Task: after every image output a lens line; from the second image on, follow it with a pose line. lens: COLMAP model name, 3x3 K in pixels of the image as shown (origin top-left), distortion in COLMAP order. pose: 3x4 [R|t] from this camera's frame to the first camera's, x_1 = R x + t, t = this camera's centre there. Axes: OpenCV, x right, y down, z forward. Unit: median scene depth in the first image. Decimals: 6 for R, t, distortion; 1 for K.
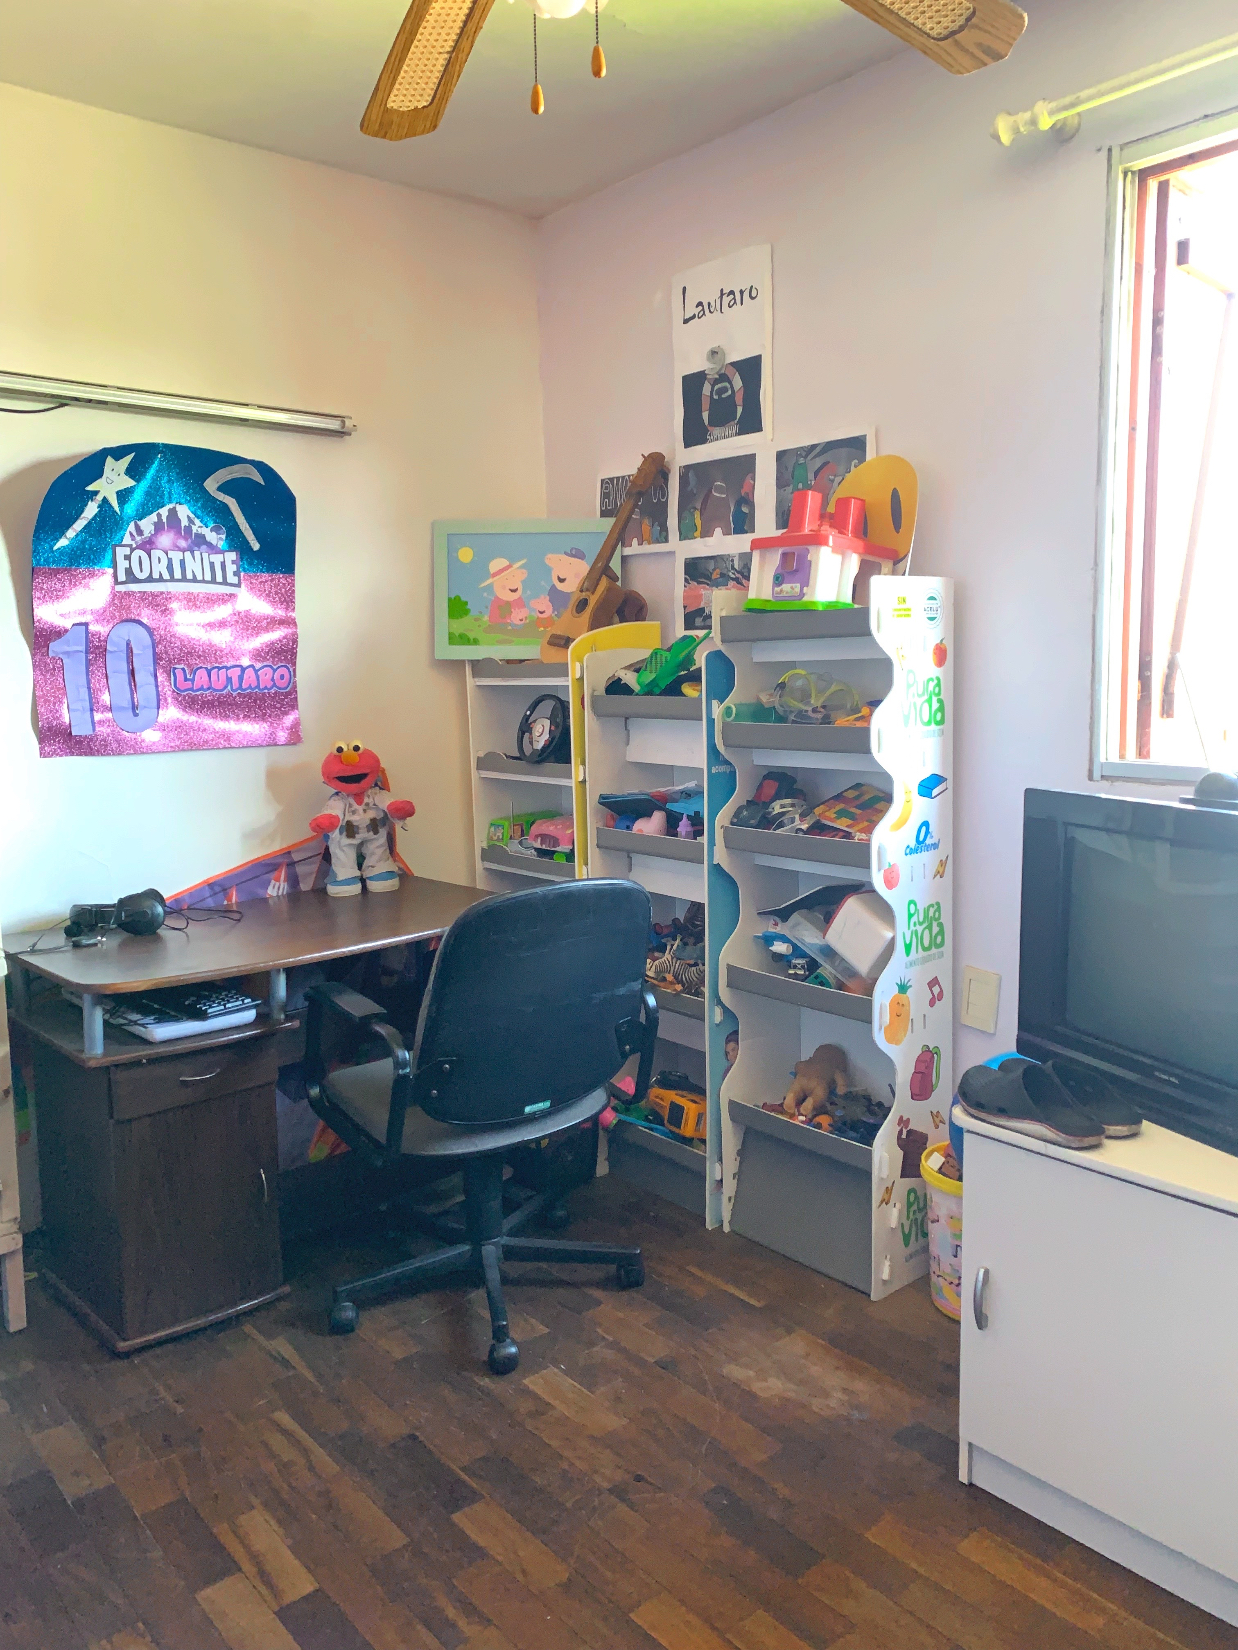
lens RADIAL K [[1268.1, 0, 614.8], [0, 1268.1, 820.0], [0, 0, 1]] dist [0.028029, -0.035924]
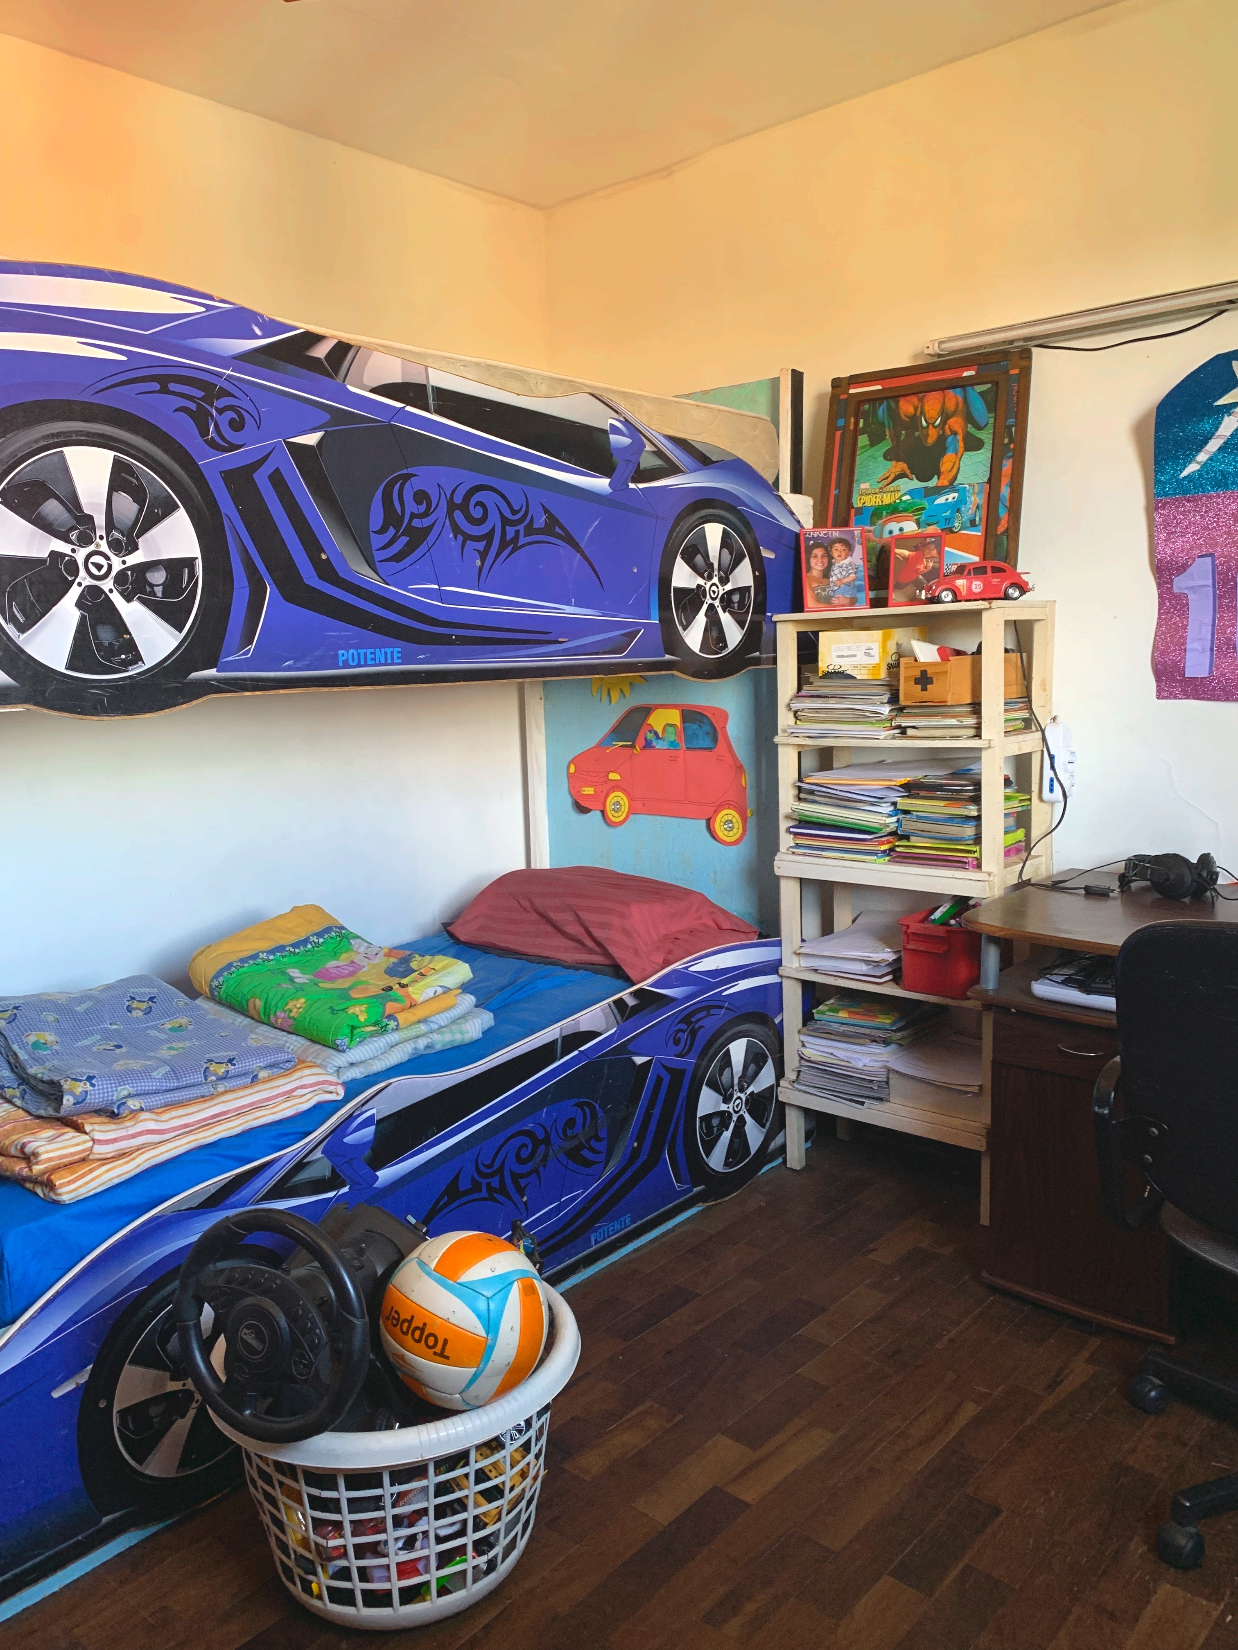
lens RADIAL K [[1268.1, 0, 614.4], [0, 1268.1, 829.5], [0, 0, 1]] dist [0.028029, -0.035924]
pose [[0.128128, 0.154095, -0.979713, 0.553227], [-0.100330, 0.984801, 0.141774, -0.057543], [0.986670, 0.080130, 0.141641, 0.571466]]
